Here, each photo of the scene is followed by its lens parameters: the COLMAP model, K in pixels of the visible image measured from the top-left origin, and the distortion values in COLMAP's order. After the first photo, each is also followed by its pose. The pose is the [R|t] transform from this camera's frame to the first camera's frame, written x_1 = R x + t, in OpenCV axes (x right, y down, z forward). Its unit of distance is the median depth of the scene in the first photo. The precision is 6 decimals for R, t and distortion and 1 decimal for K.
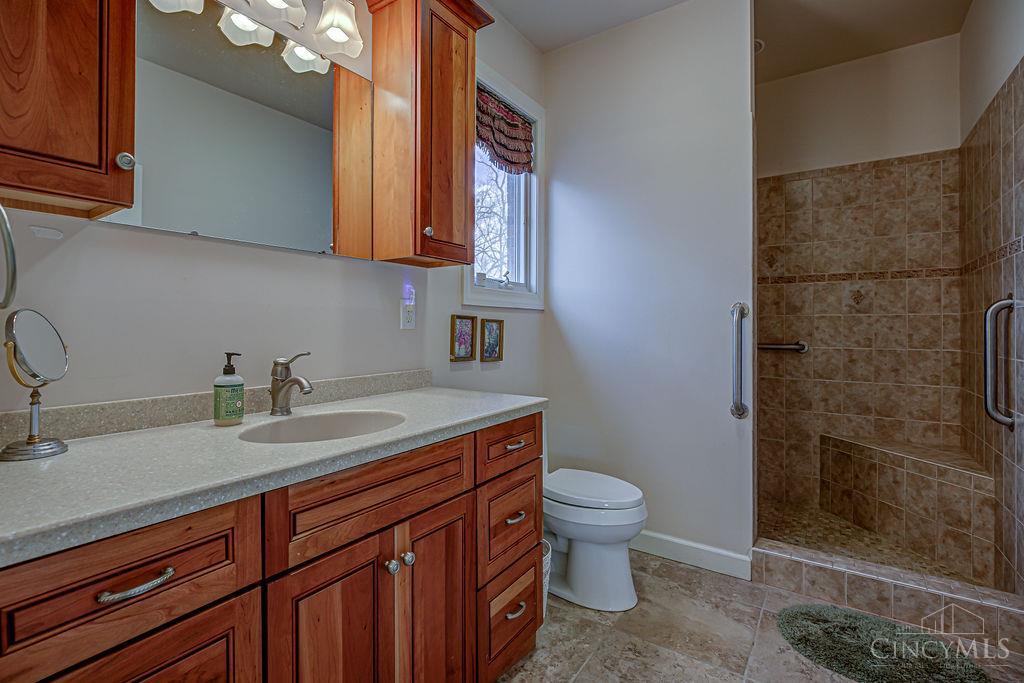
lens RADIAL K [[470.4, 0, 513.6], [0, 470.4, 335.9], [0, 0, 1]] dist [-0.000702, -0.000525]
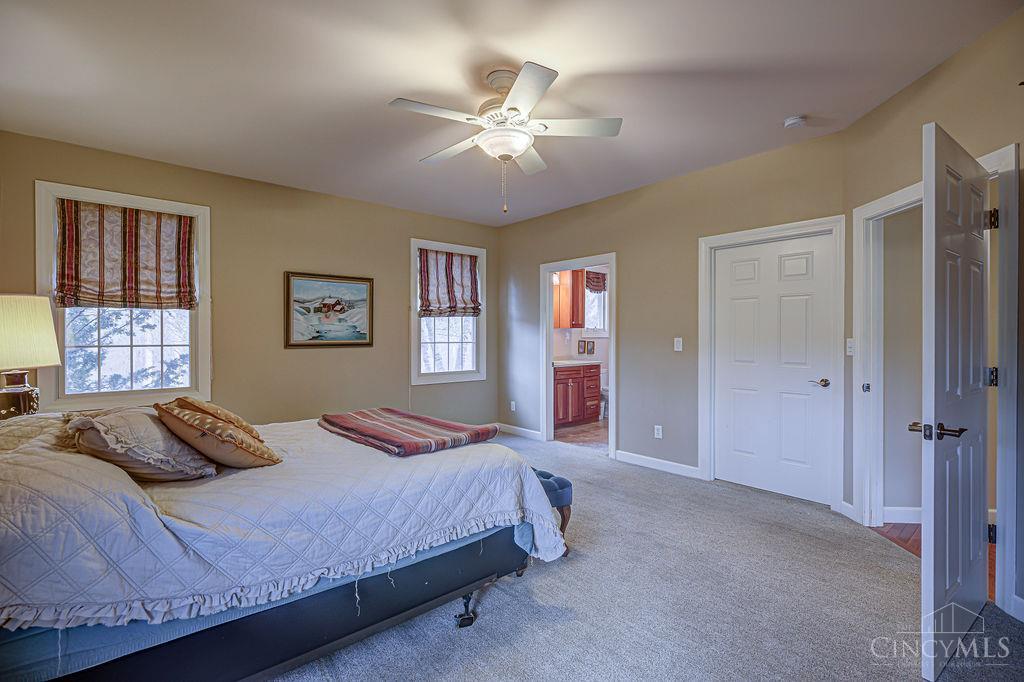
lens RADIAL K [[472.1, 0, 507.3], [0, 472.1, 345.3], [0, 0, 1]] dist [-0.000489, 0.000052]
pose [[0.962675, 0.001473, -0.270657, 0.313598], [-0.001997, 0.999997, -0.001660, -0.000181], [0.270654, 0.002138, 0.962674, -2.558559]]
